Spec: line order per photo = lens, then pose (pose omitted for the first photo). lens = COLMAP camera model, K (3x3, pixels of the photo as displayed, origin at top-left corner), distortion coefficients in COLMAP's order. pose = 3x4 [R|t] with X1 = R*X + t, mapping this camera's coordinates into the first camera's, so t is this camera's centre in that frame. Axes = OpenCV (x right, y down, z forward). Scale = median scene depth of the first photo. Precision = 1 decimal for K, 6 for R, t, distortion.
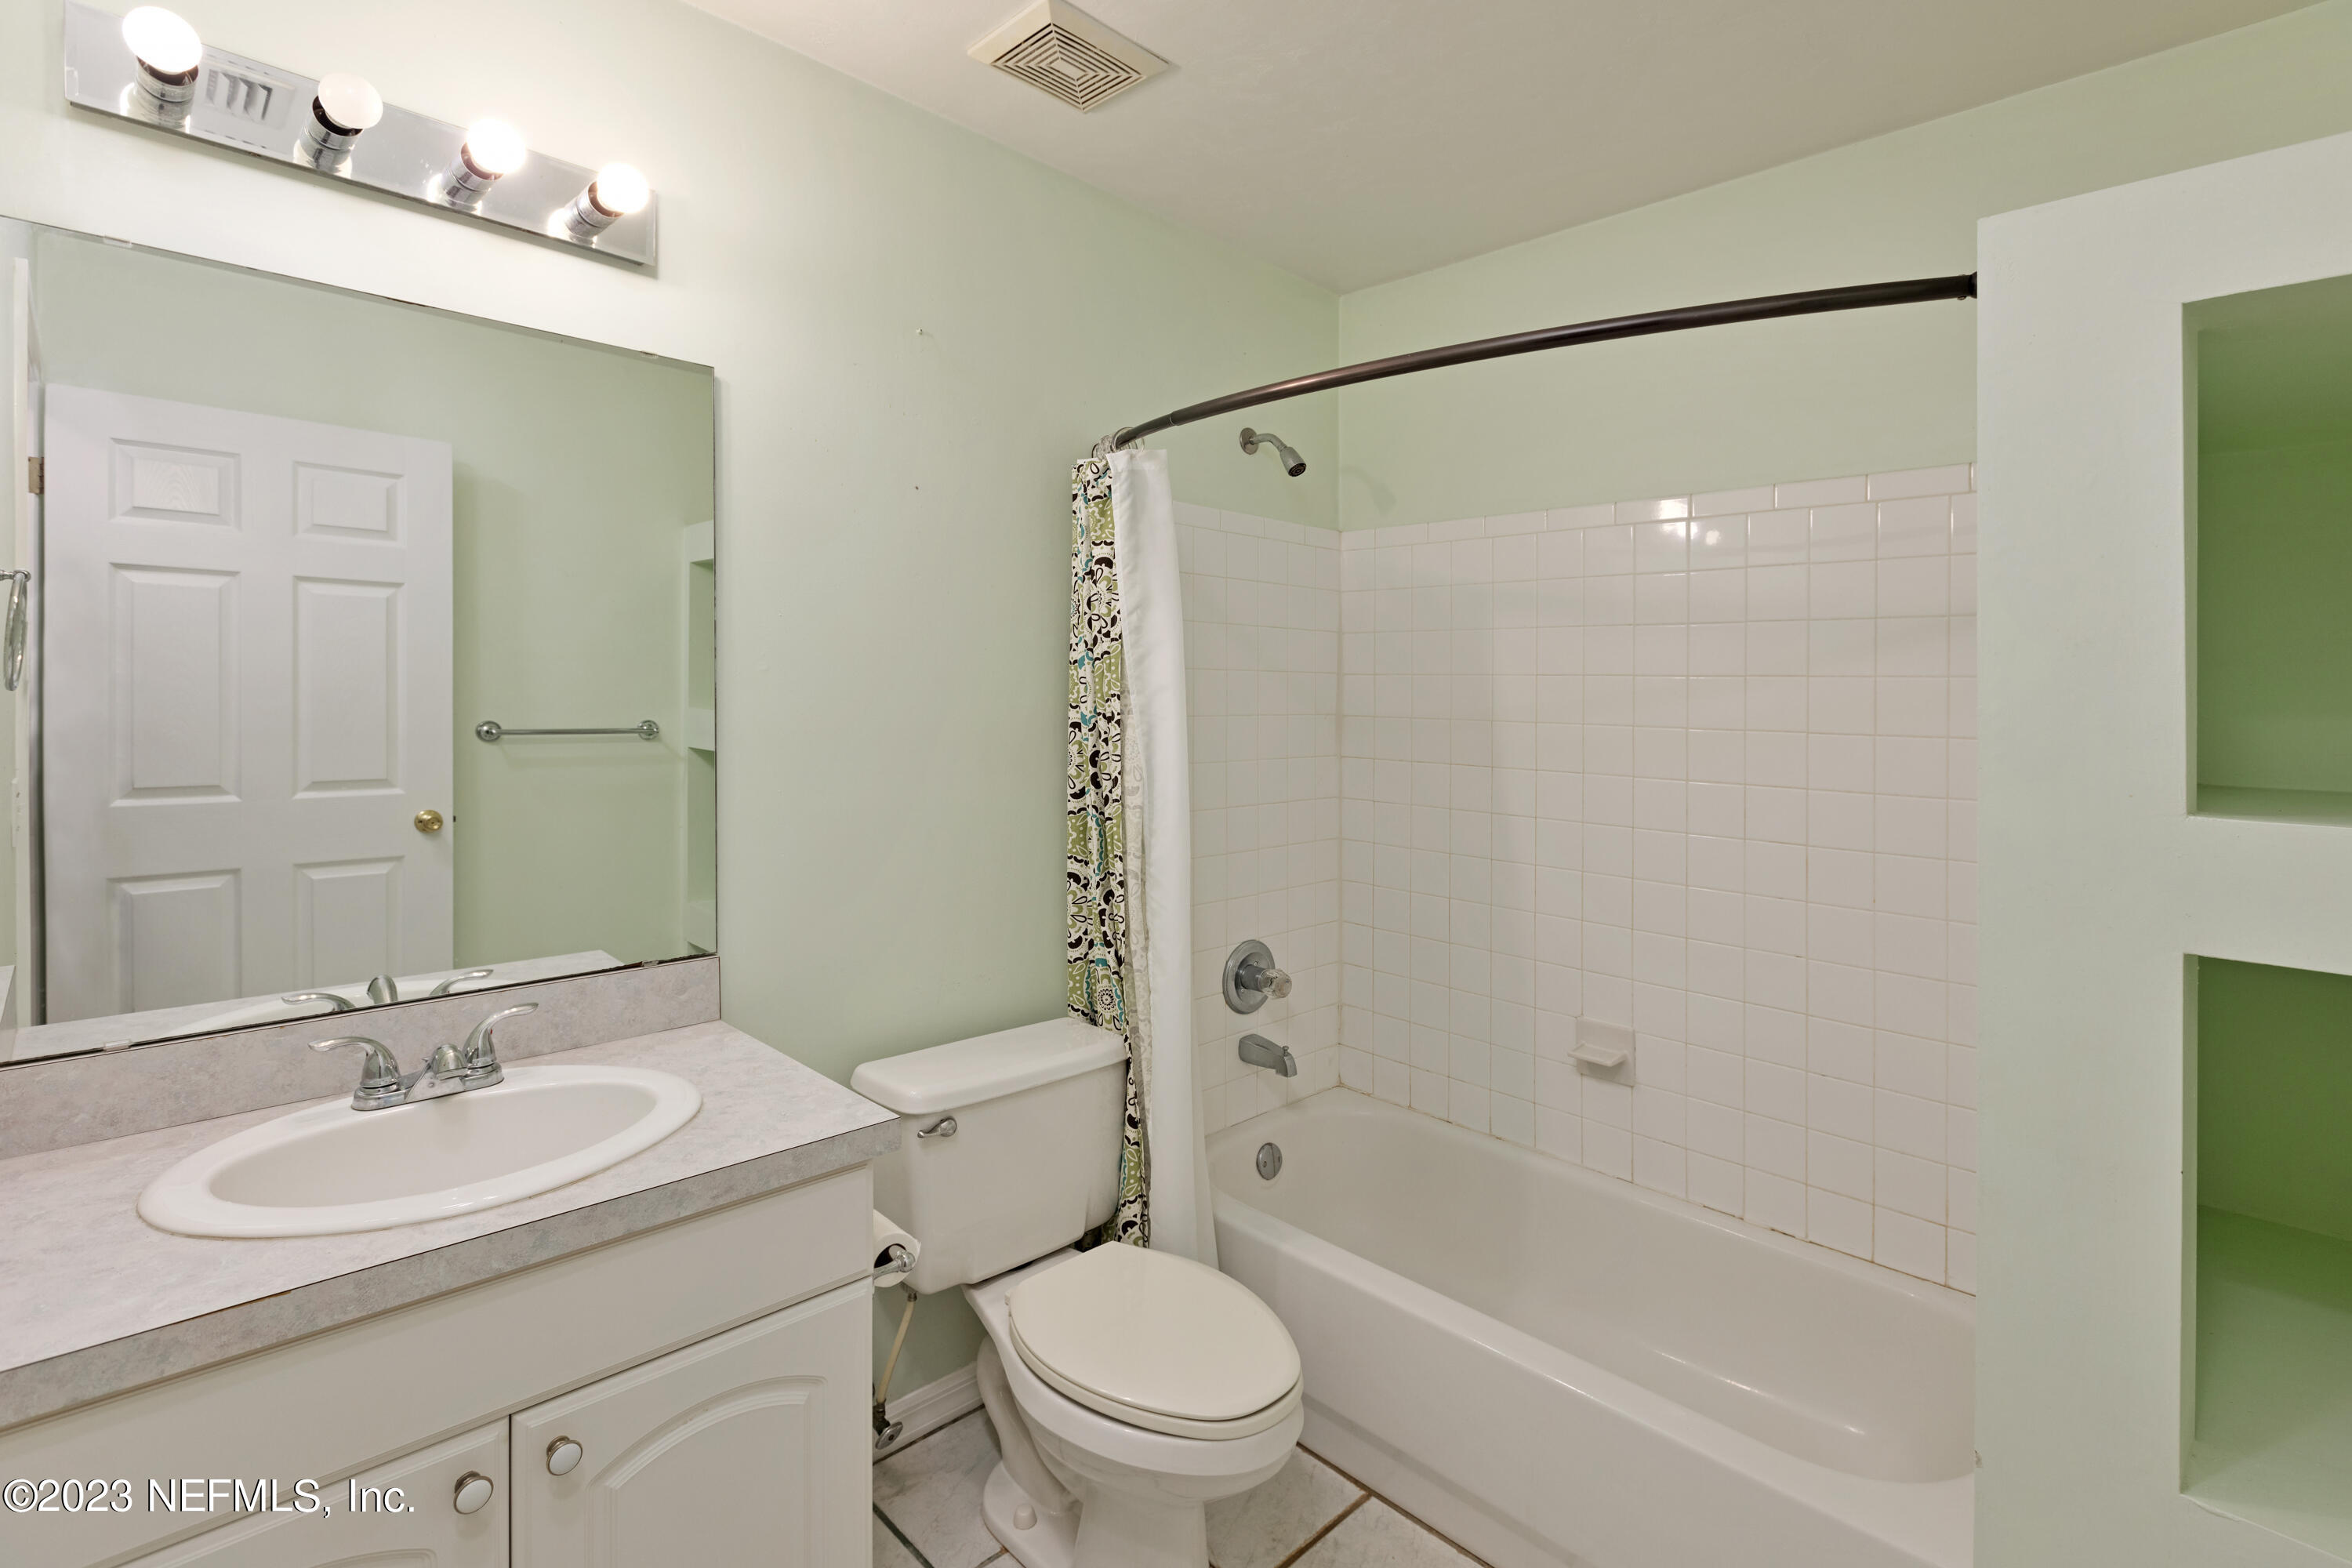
lens RADIAL K [[1103.7, 0, 1174.8], [0, 1103.7, 748.6], [0, 0, 1]] dist [0.000791, -0.001721]
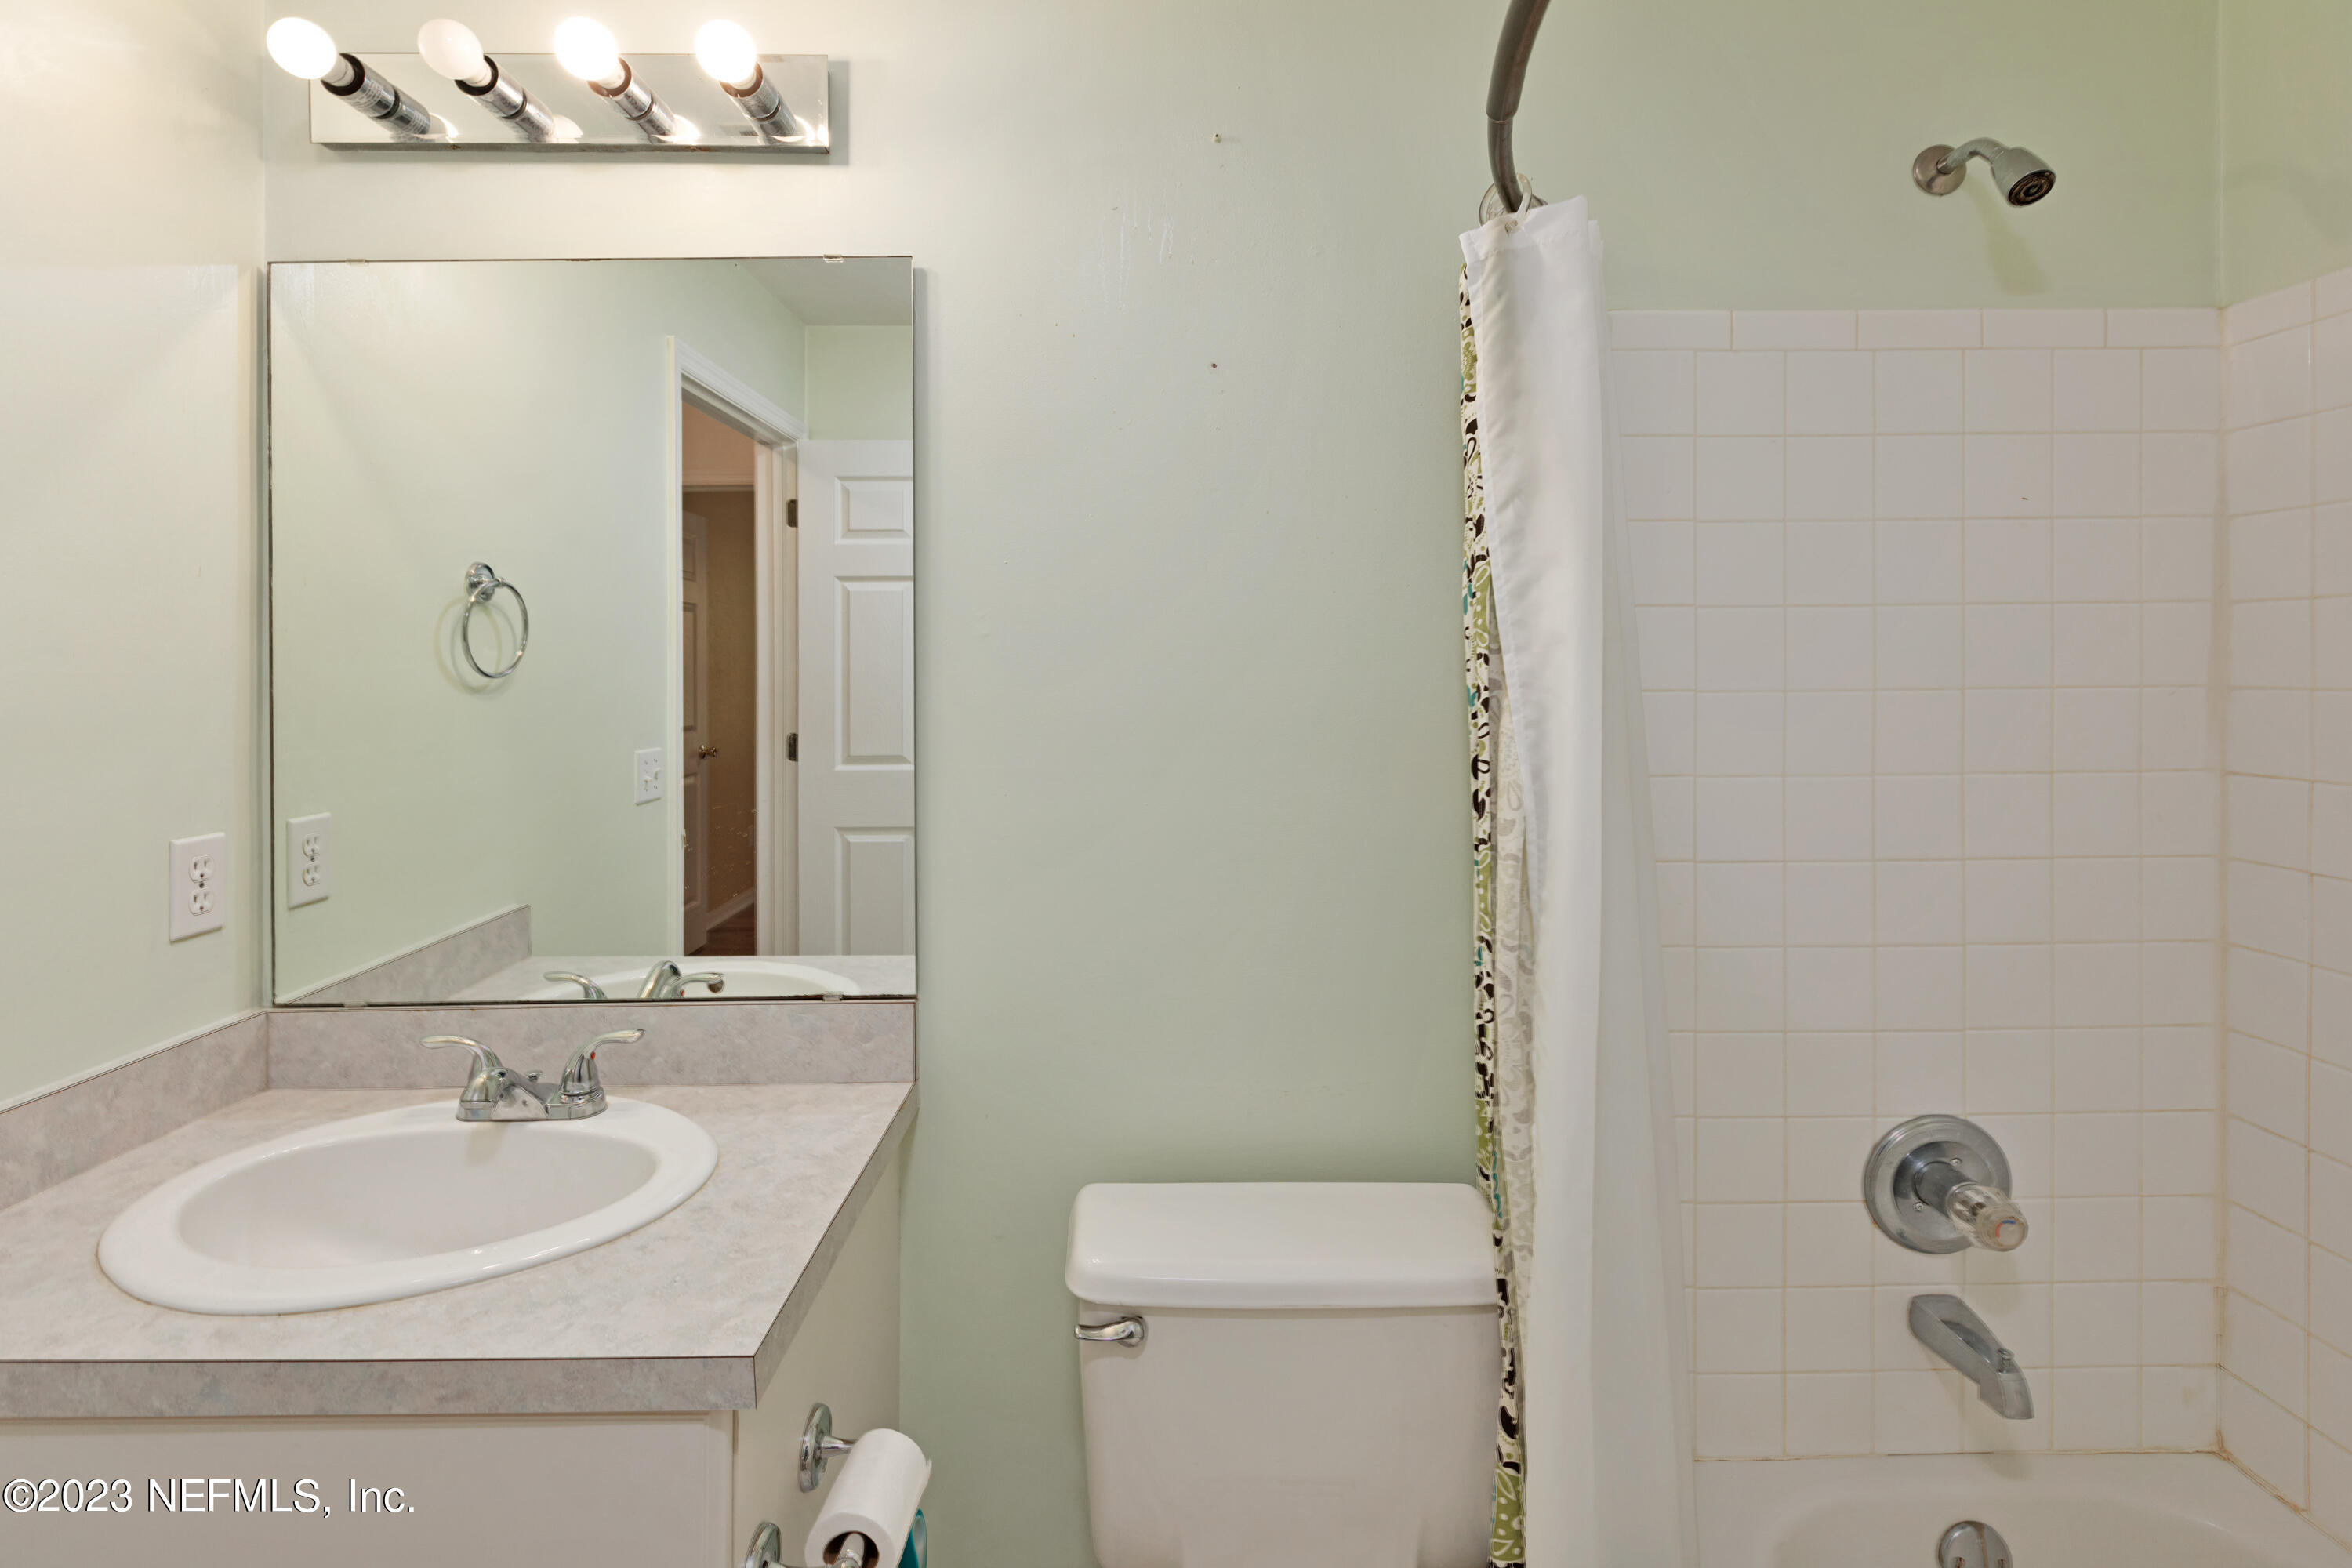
lens RADIAL K [[1083.6, 0, 1175.9], [0, 1083.6, 714.6], [0, 0, 1]] dist [0.001590, -0.001062]
pose [[0.715135, 0.006406, -0.698957, 0.223255], [-0.014957, 0.999869, -0.006140, -0.012311], [0.698827, 0.014845, 0.715137, 0.493248]]
